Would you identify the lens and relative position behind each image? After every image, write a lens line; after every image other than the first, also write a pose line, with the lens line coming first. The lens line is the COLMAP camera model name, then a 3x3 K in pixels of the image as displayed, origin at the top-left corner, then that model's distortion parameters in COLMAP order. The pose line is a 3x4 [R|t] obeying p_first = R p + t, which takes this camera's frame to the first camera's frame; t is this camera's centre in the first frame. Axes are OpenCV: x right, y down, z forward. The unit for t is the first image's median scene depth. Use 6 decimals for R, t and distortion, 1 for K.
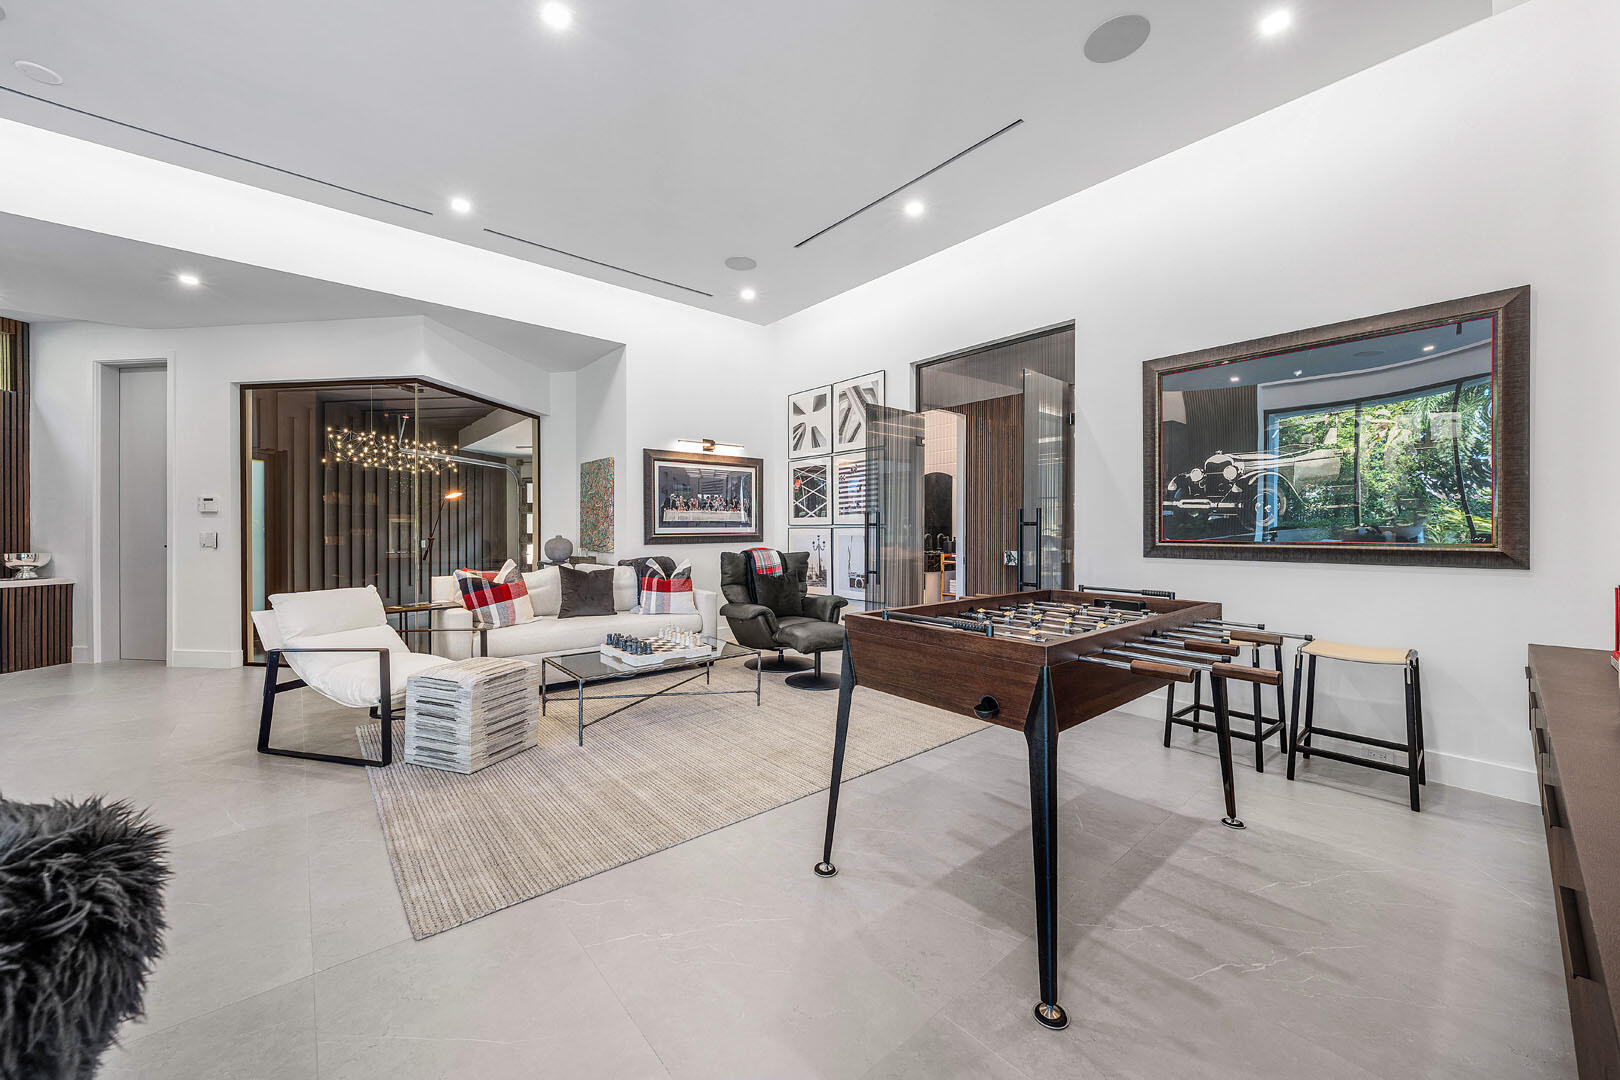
lens RADIAL K [[608.0, 0, 819.9], [0, 608.0, 534.1], [0, 0, 1]] dist [0.000184, -0.000472]
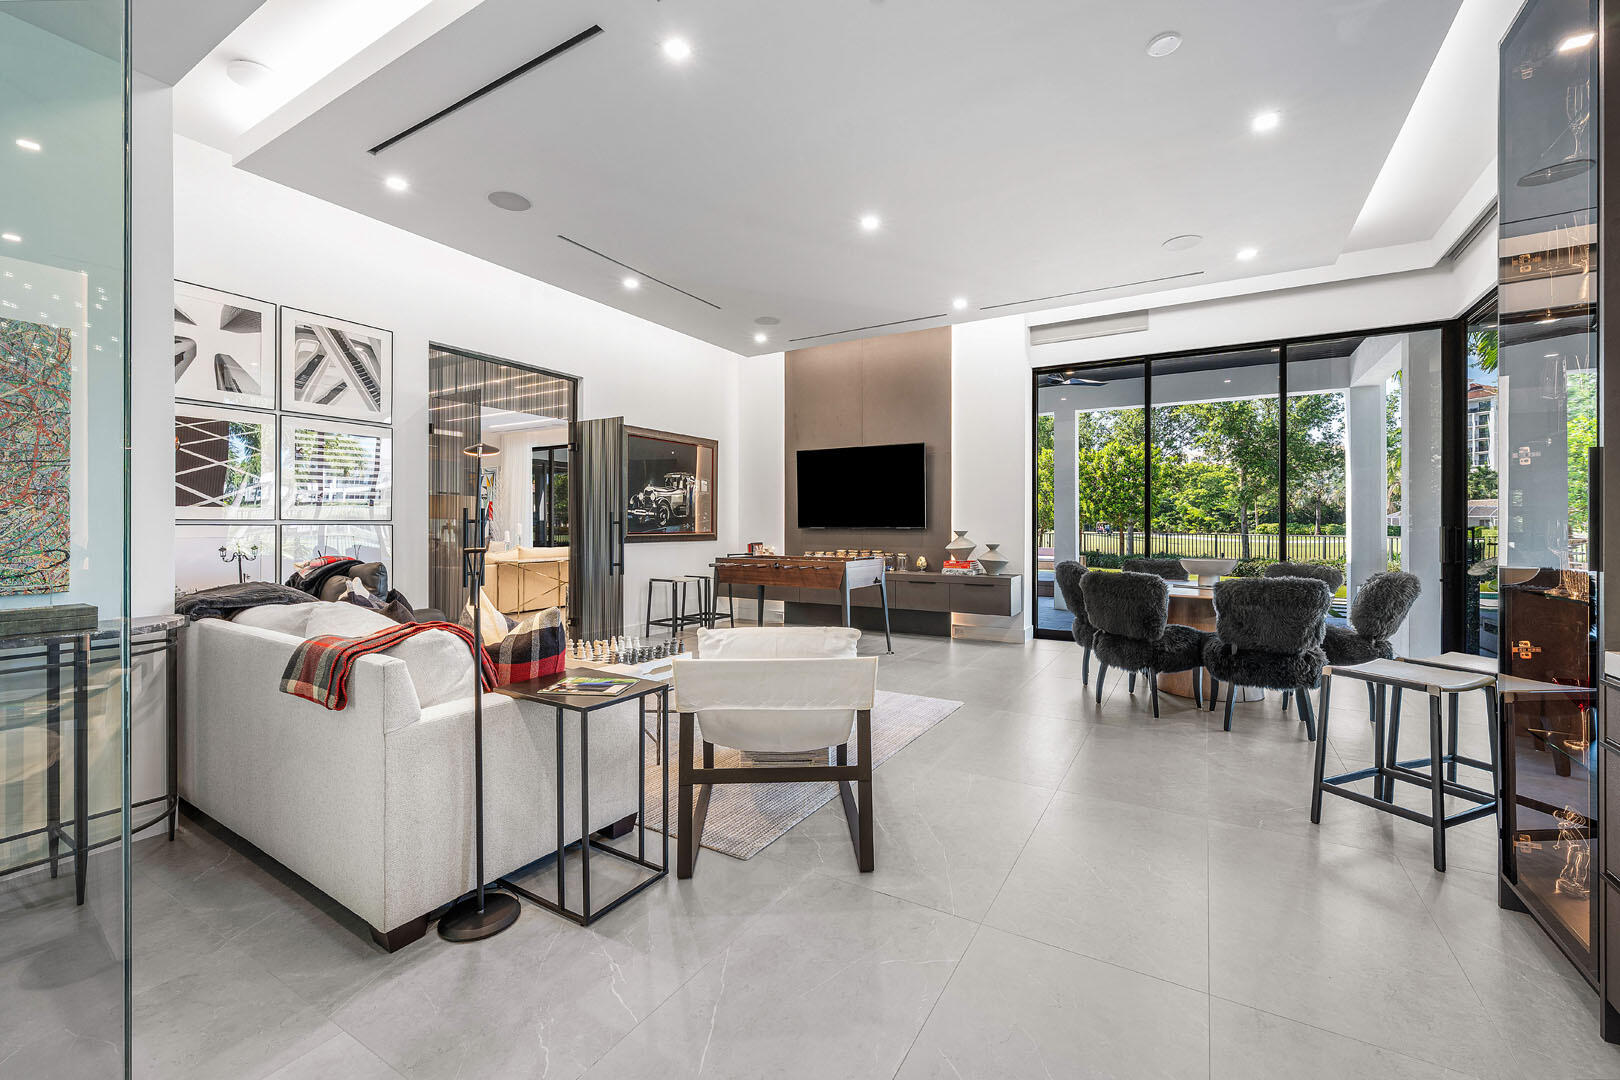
lens RADIAL K [[637.7, 0, 818.9], [0, 637.7, 528.0], [0, 0, 1]] dist [-0.002029, 0.000442]
pose [[-0.313383, -0.002013, 0.949625, -0.829207], [0.008783, 0.999949, 0.005018, -0.005088], [-0.949586, 0.009913, -0.313349, 0.677624]]
